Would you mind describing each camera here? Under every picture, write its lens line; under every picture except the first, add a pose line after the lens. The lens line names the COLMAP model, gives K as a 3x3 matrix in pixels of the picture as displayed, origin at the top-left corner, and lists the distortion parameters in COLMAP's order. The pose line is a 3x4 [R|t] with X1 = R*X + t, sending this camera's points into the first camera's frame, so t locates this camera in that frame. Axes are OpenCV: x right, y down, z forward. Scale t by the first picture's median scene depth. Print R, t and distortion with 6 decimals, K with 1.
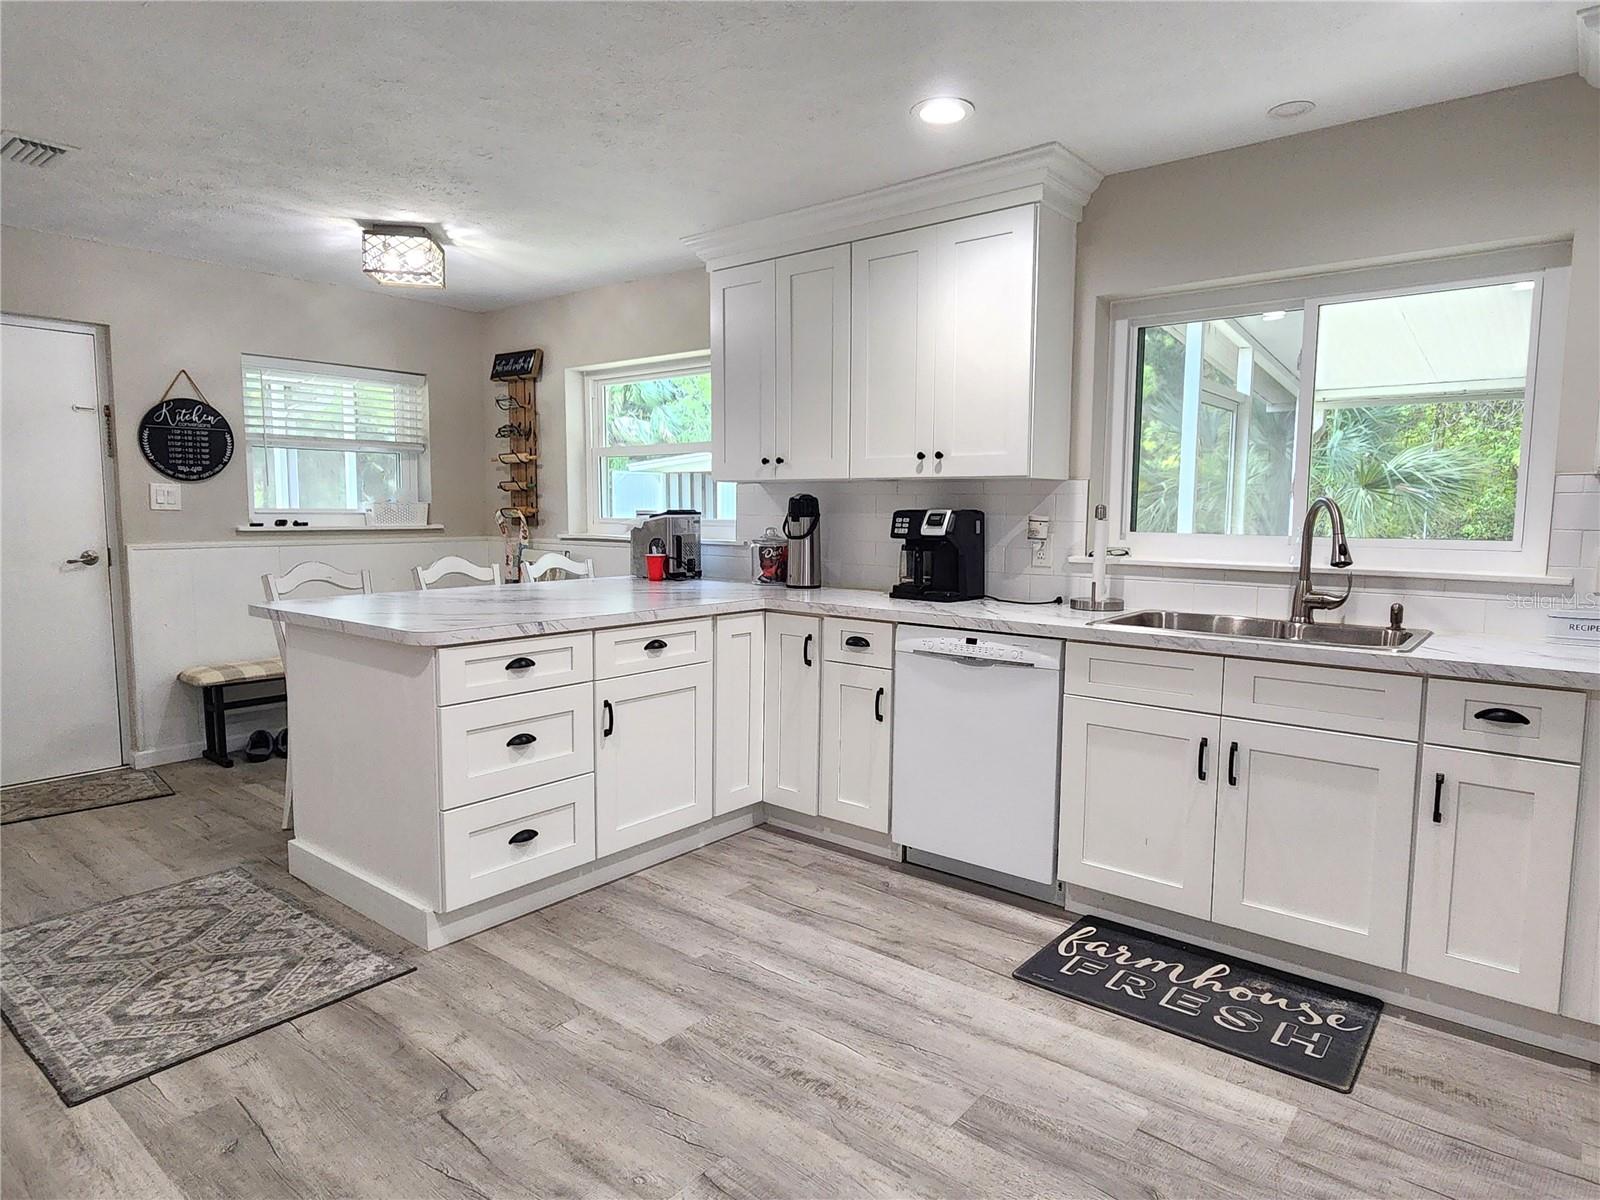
lens RADIAL K [[946.3, 0, 801.5], [0, 946.3, 598.4], [0, 0, 1]] dist [0.004478, -0.001275]
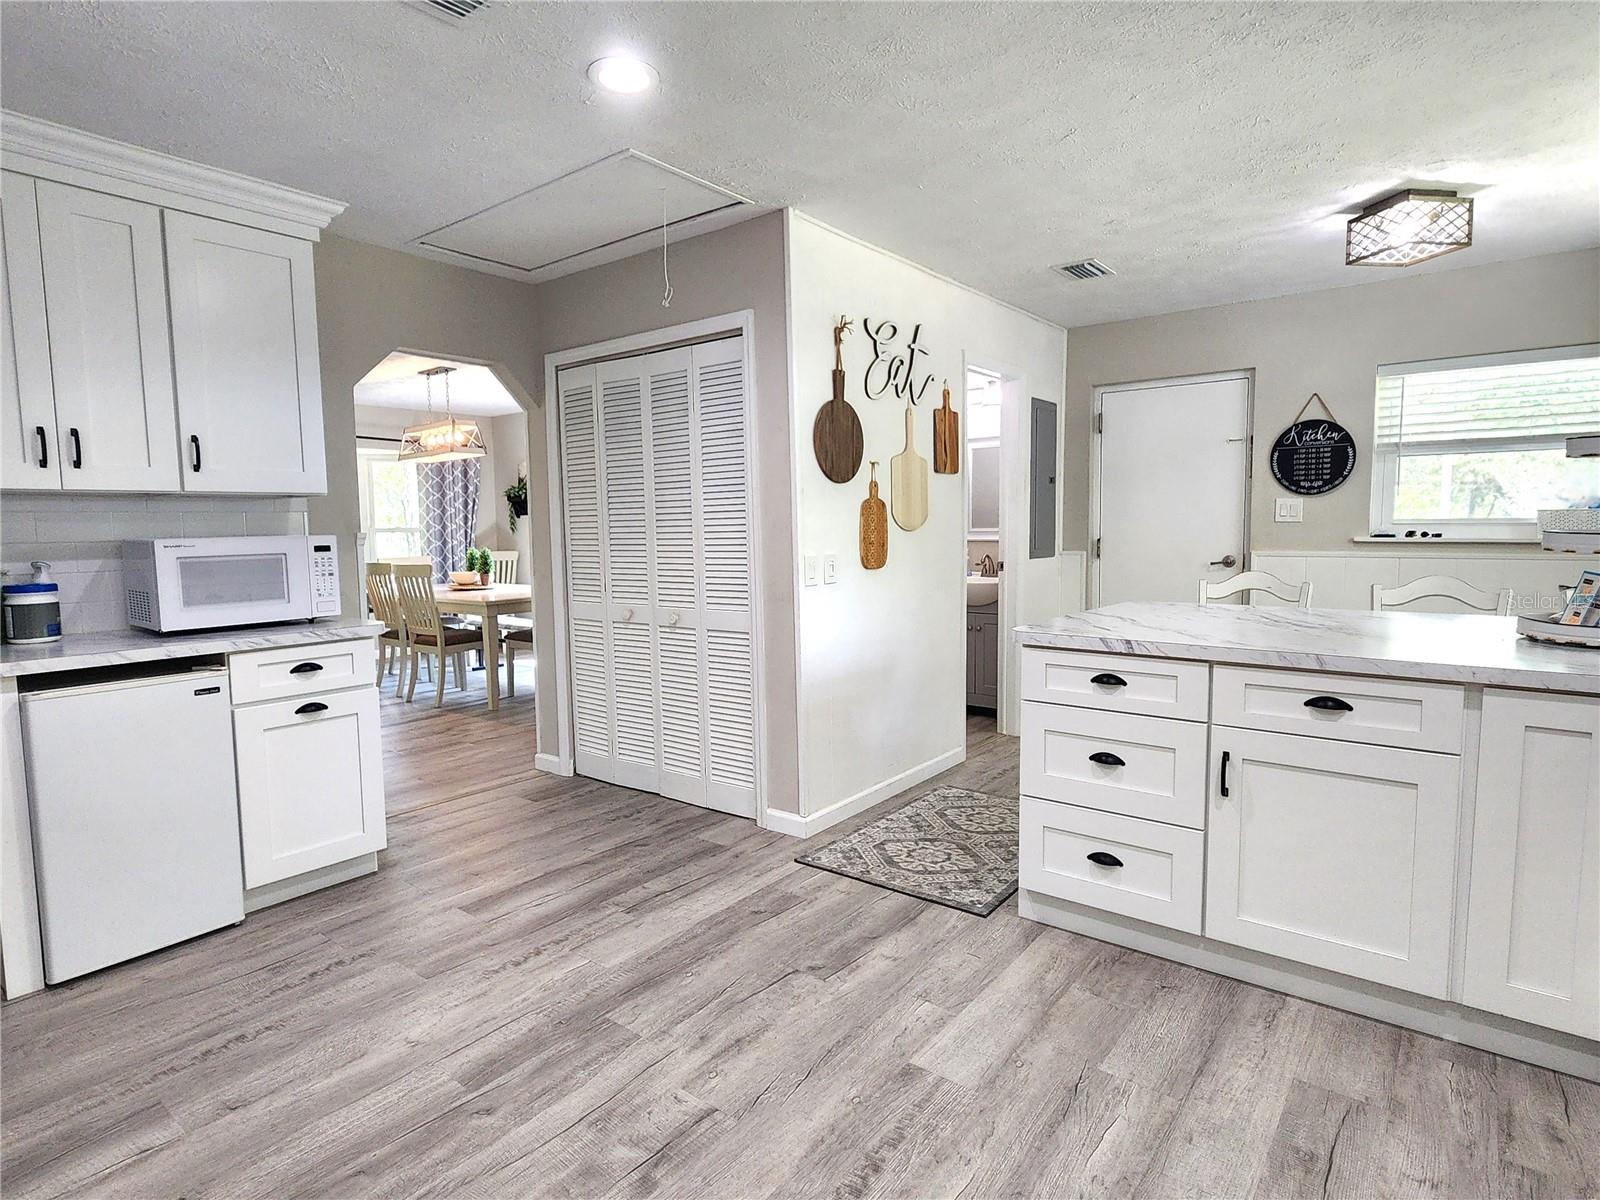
lens RADIAL K [[859.4, 0, 798.5], [0, 859.4, 595.9], [0, 0, 1]] dist [0.005356, -0.003420]
pose [[0.016893, 0.076985, -0.996889, 0.550939], [-0.083889, 0.993625, 0.075311, -0.054215], [0.996332, 0.082356, 0.023244, 0.646197]]
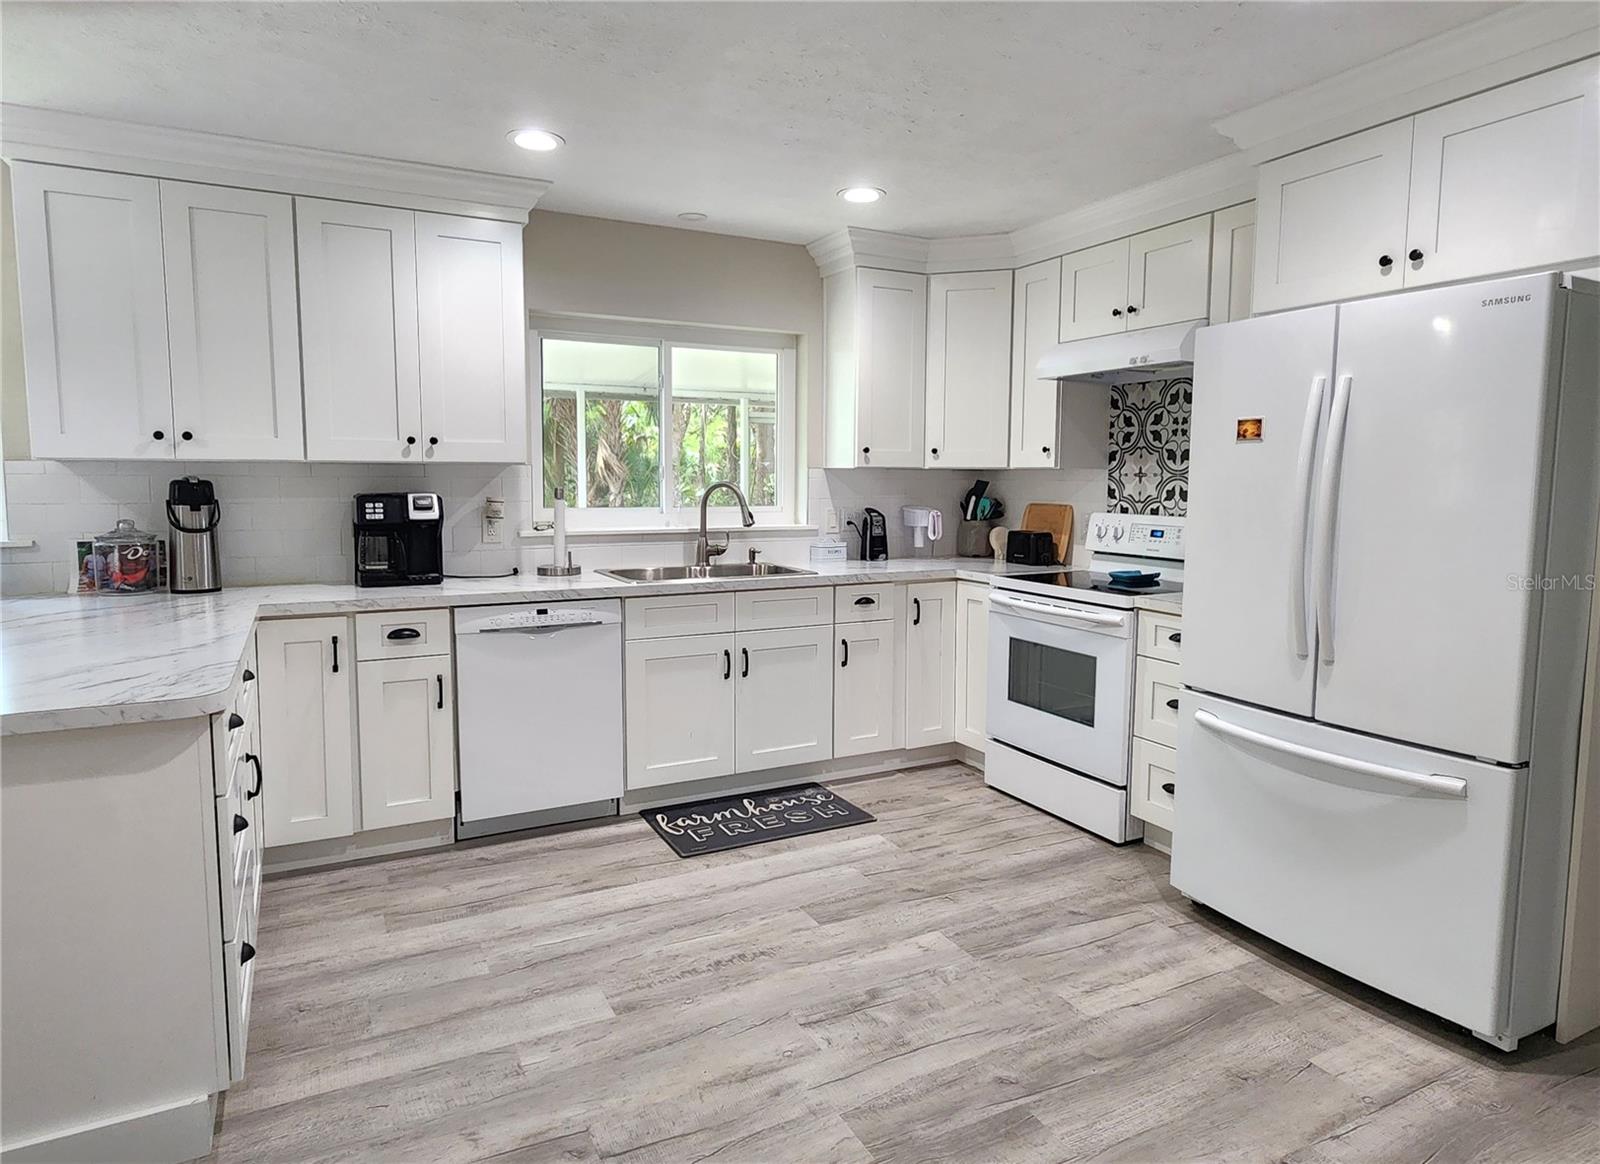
lens RADIAL K [[944.4, 0, 801.8], [0, 944.4, 561.2], [0, 0, 1]] dist [0.006762, 0.003241]
pose [[0.394793, -0.091110, 0.914242, -0.770215], [0.086667, 0.994327, 0.061665, -0.060995], [-0.914674, 0.054890, 0.400449, 0.284451]]
